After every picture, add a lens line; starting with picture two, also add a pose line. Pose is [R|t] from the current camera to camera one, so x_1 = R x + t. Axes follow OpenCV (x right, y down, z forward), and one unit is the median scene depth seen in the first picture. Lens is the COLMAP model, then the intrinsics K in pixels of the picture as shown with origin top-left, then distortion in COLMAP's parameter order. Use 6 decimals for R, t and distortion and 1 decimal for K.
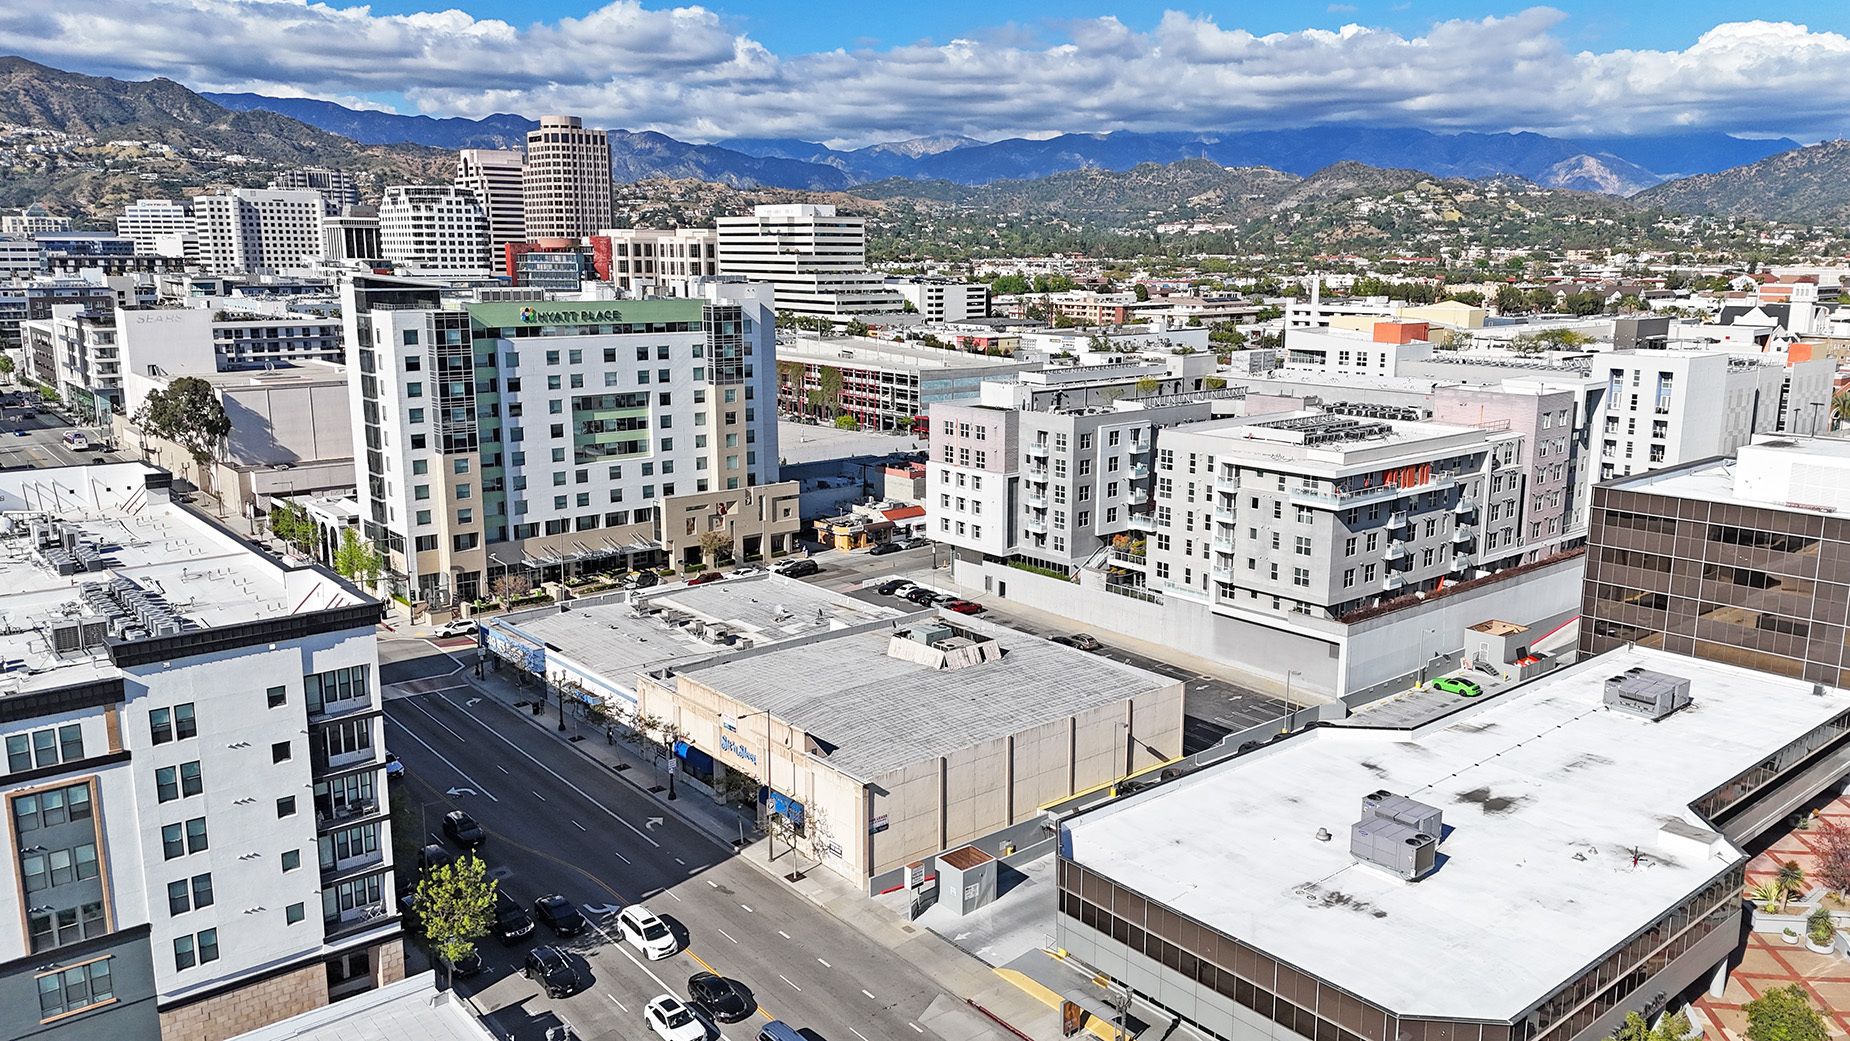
lens RADIAL K [[1361.3, 0, 925.0], [0, 1361.3, 520.5], [0, 0, 1]] dist [0.206120, -0.616862]
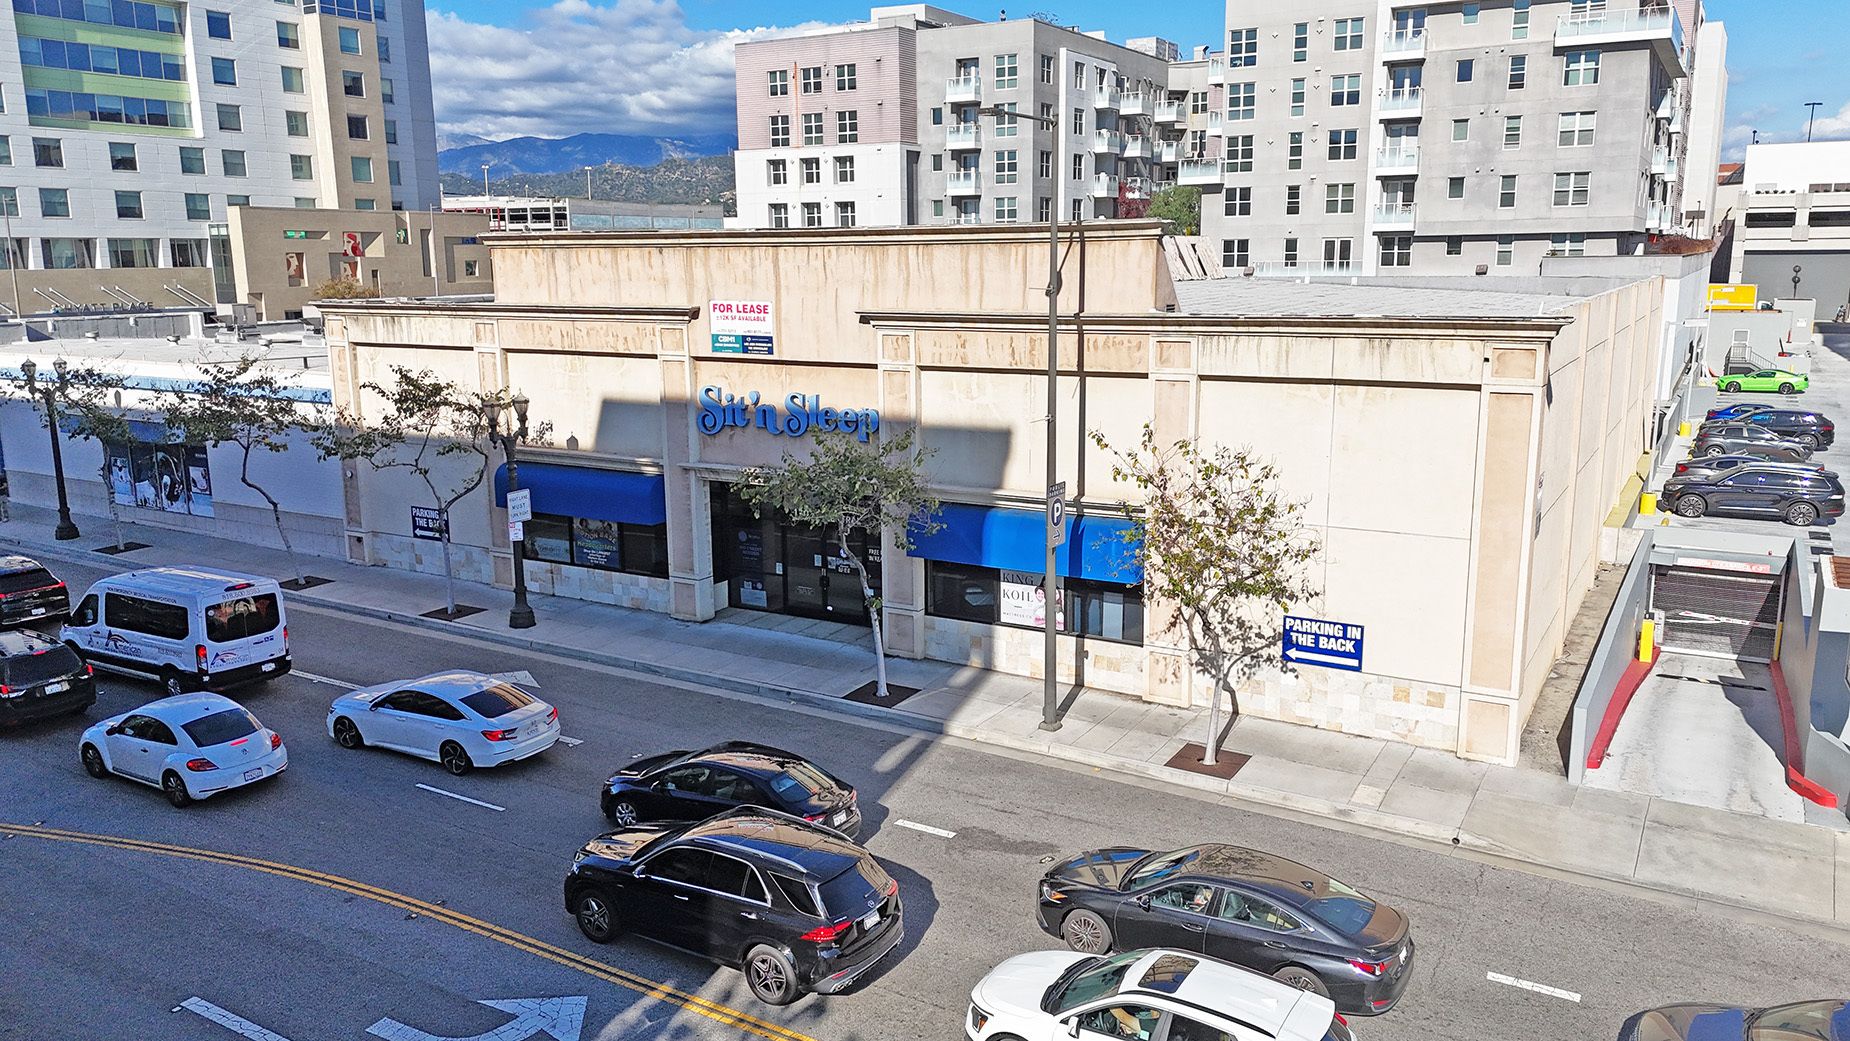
lens RADIAL K [[1364.7, 0, 925.0], [0, 1364.7, 520.5], [0, 0, 1]] dist [0.069176, -0.052789]
pose [[0.943290, -0.074577, 0.323484, -0.128413], [0.076635, 0.997039, 0.006391, 0.120060], [-0.323003, 0.018762, 0.946212, 0.446311]]
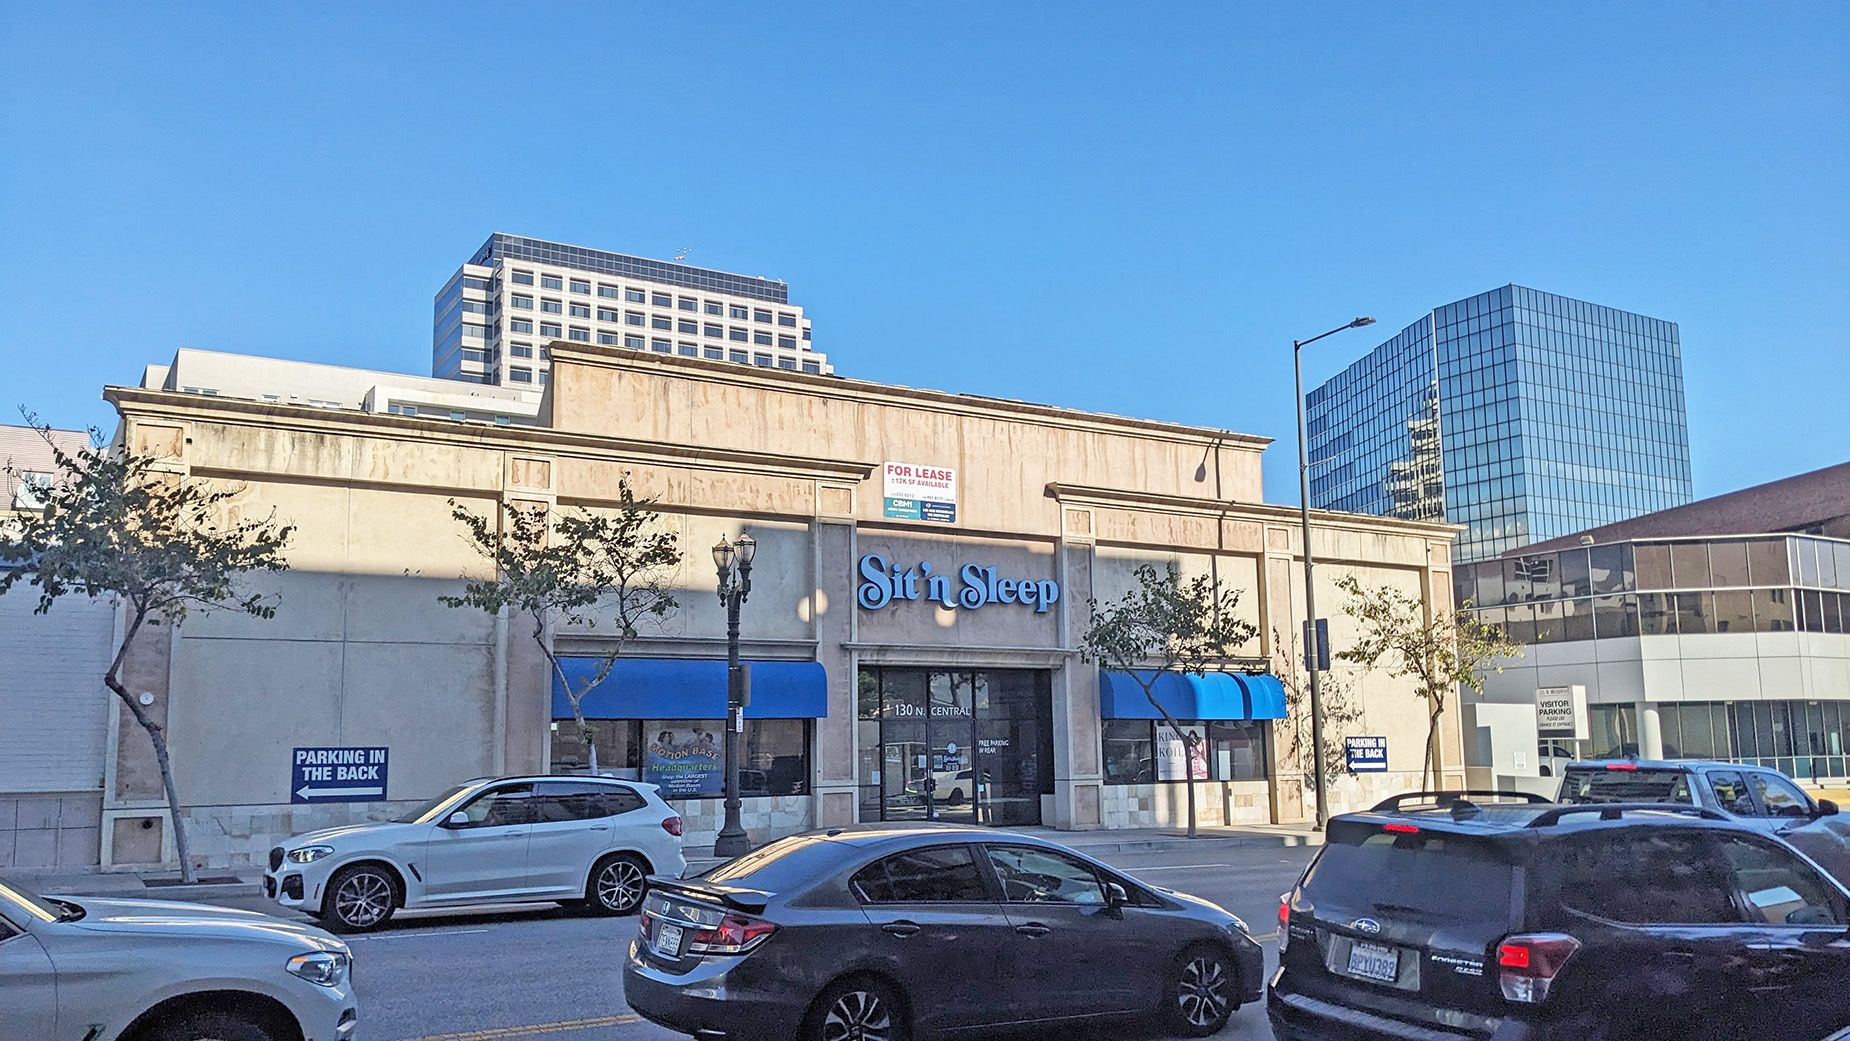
lens RADIAL K [[1439.5, 0, 929.1], [0, 1439.5, 559.9], [0, 0, 1]] dist [0.088399, -0.153897]
pose [[0.149892, 0.127491, 0.980448, -0.267797], [0.211199, 0.964634, -0.157723, 0.130409], [-0.965882, 0.230711, 0.117664, 0.609936]]
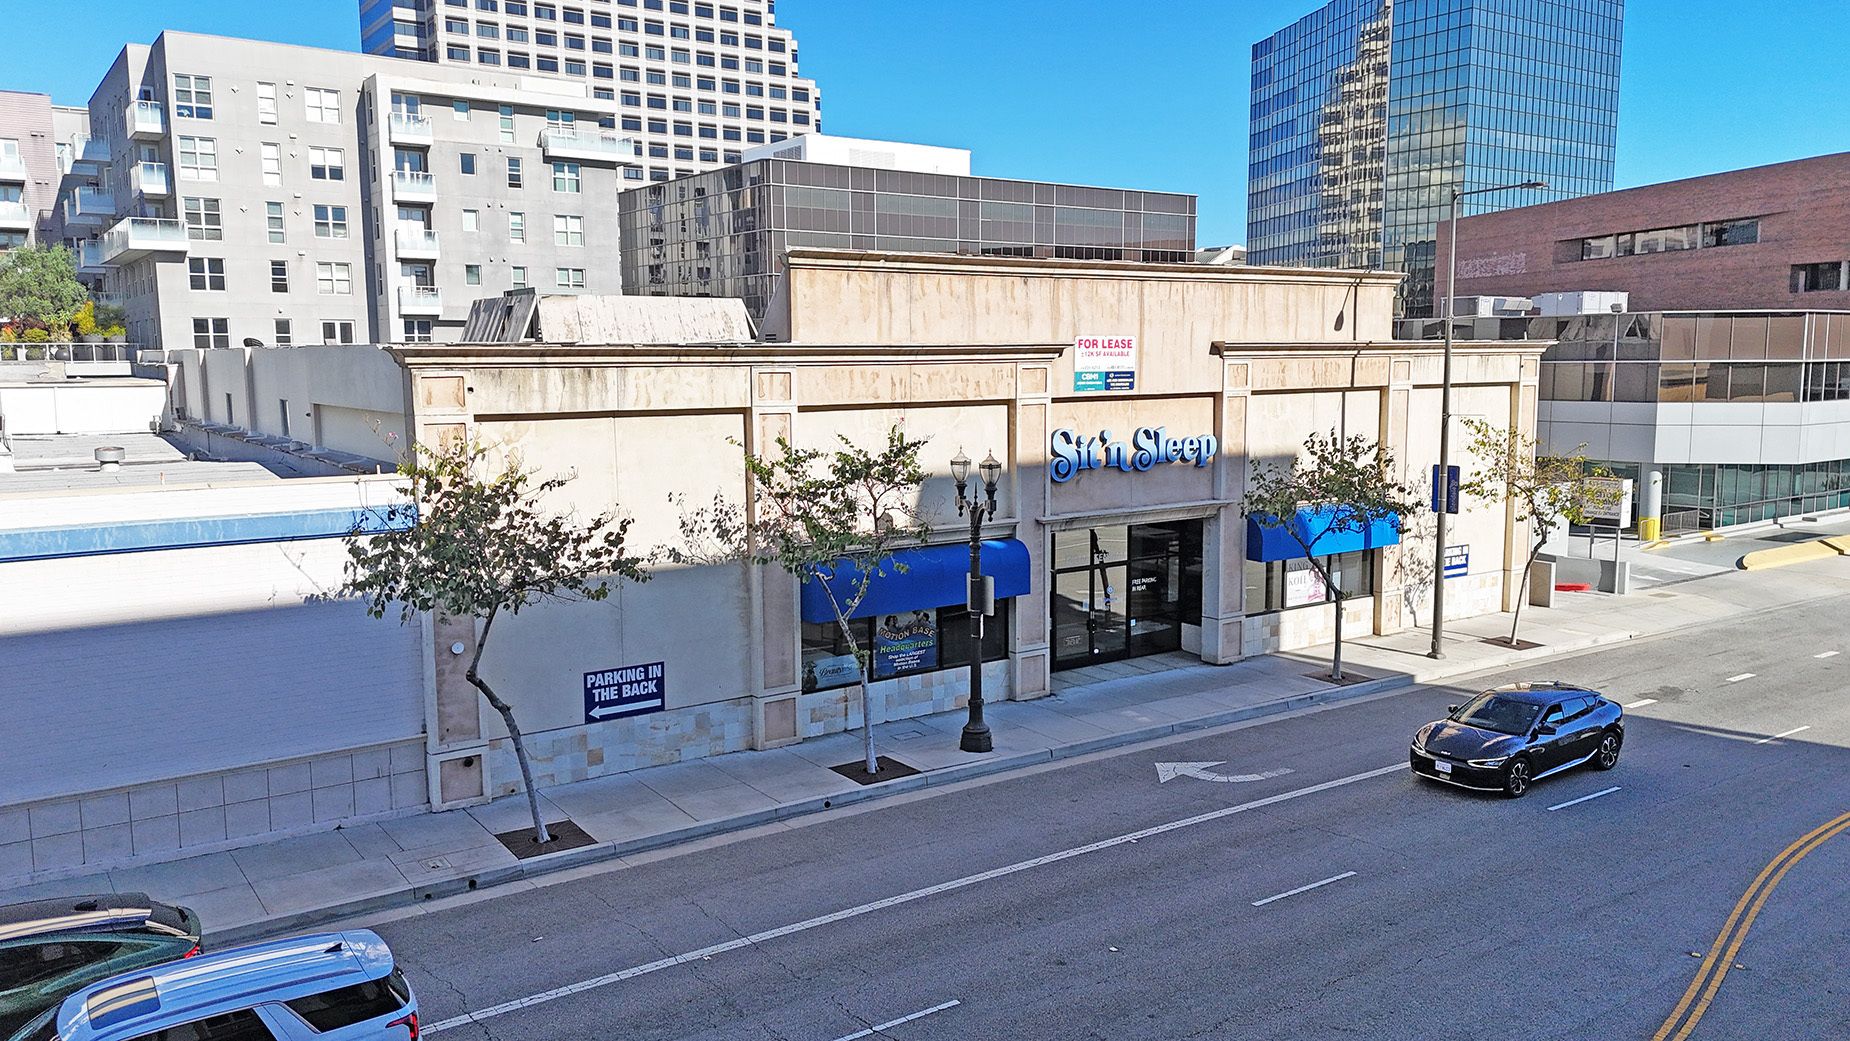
lens RADIAL K [[1362.3, 0, 925.0], [0, 1362.3, 520.5], [0, 0, 1]] dist [0.087331, -0.087387]
pose [[0.078095, -0.124817, 0.989102, -0.270140], [0.203637, 0.973211, 0.106733, 0.089194], [-0.975927, 0.193083, 0.101421, 0.639411]]
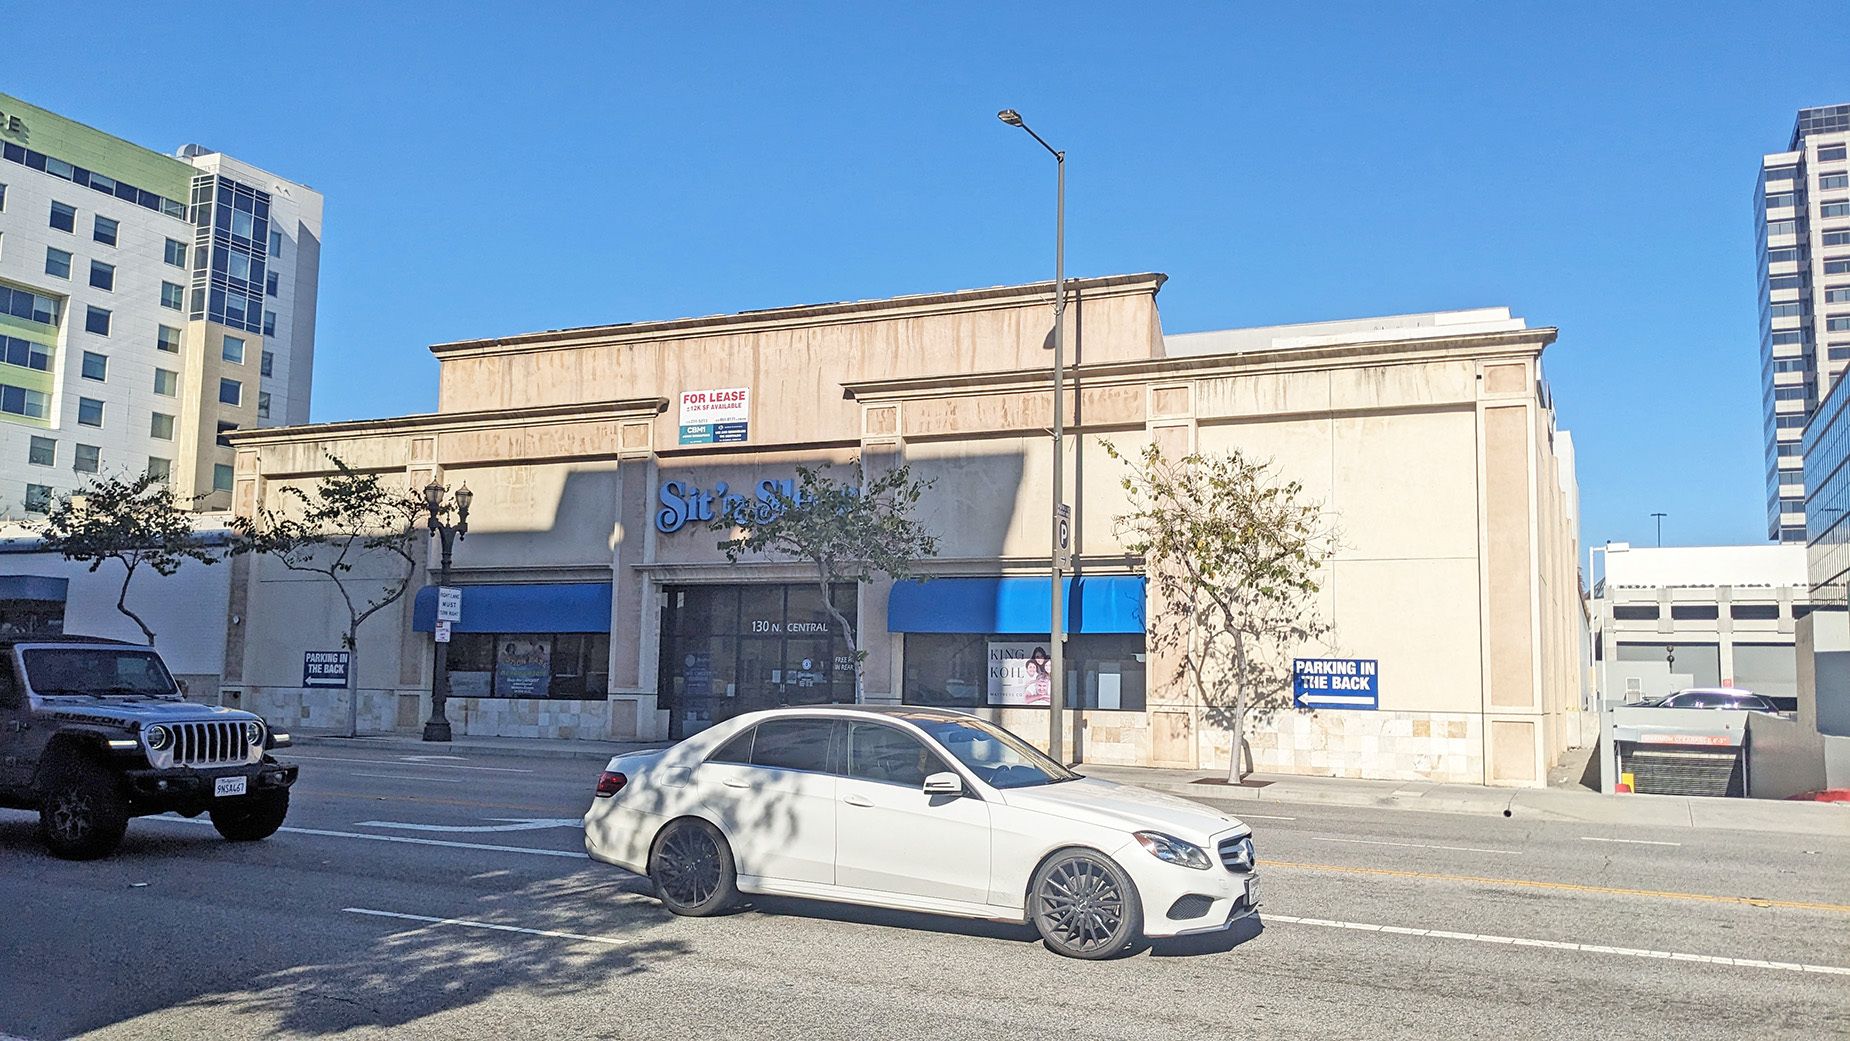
lens RADIAL K [[1460.0, 0, 957.9], [0, 1460.0, 540.6], [0, 0, 1]] dist [0.048793, -0.068469]
pose [[0.899076, 0.060442, 0.433599, -0.143243], [0.069362, 0.958248, -0.277399, 0.164369], [-0.432262, 0.279478, 0.857346, 0.456205]]
